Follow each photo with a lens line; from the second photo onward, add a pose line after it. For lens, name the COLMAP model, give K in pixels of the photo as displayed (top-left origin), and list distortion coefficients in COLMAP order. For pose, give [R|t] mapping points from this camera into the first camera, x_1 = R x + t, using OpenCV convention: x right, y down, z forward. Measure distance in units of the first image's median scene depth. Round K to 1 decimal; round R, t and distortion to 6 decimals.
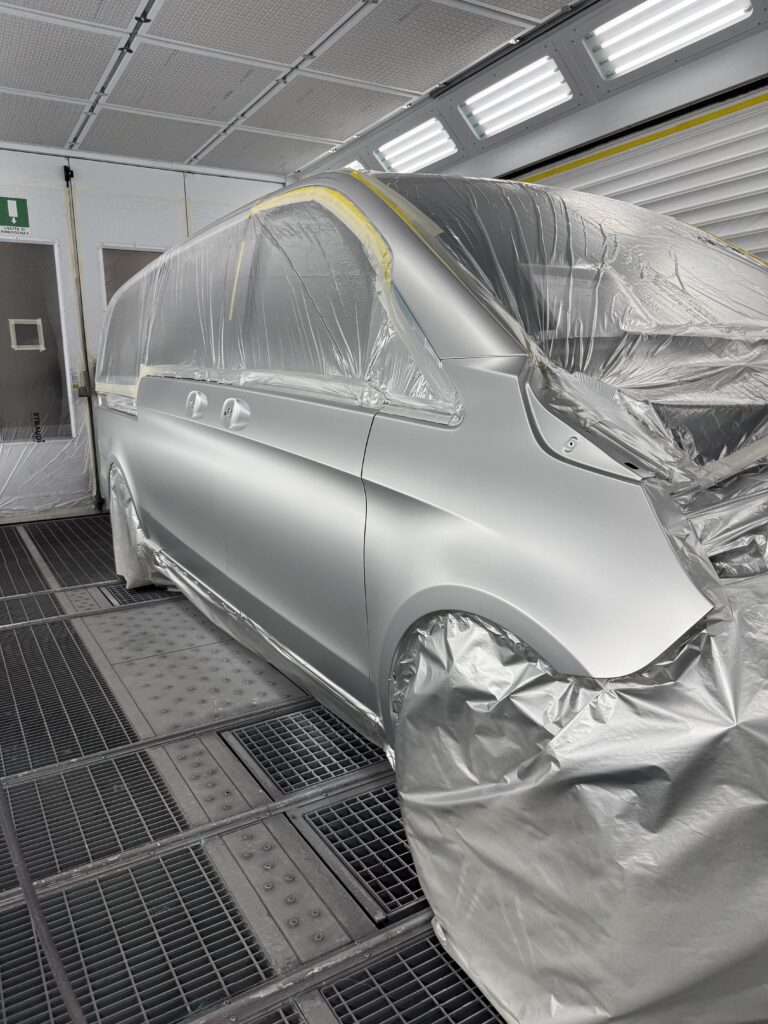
lens RADIAL K [[733.0, 0, 385.5], [0, 733.0, 516.9], [0, 0, 1]] dist [-0.000628, -0.001002]
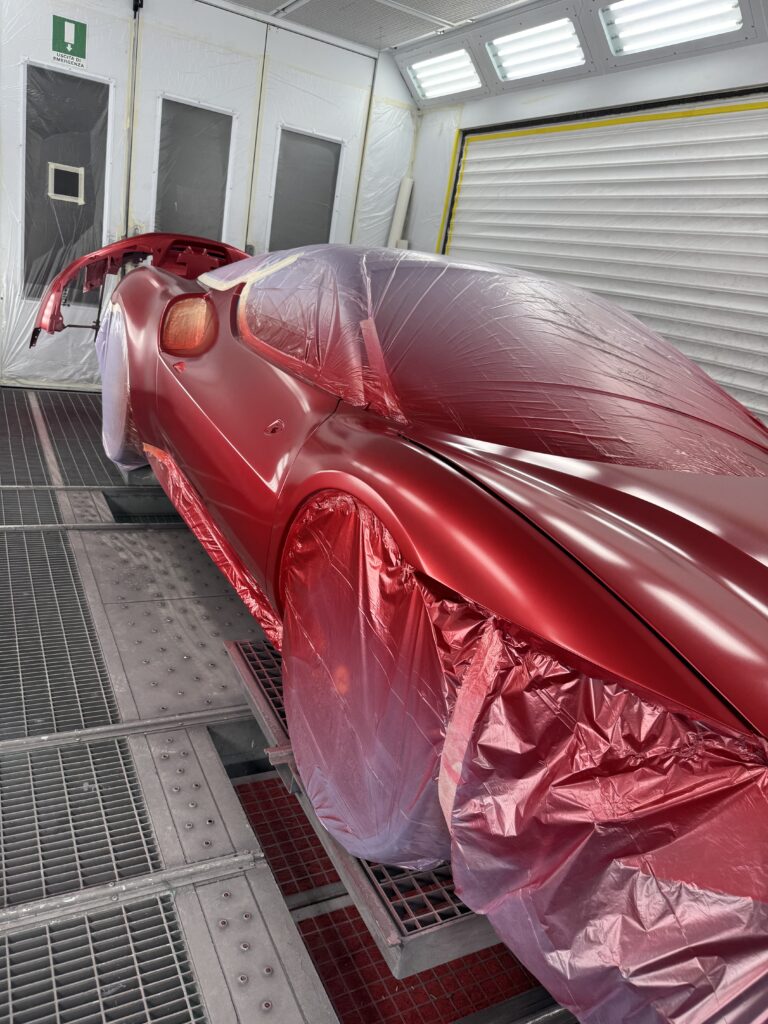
lens RADIAL K [[733.0, 0, 382.3], [0, 733.0, 511.1], [0, 0, 1]] dist [-0.000628, -0.001002]
pose [[0.981278, 0.192593, -0.000850, -0.049179], [-0.190836, 0.972904, 0.130534, -0.080549], [0.025966, -0.127928, 0.991444, 0.107567]]
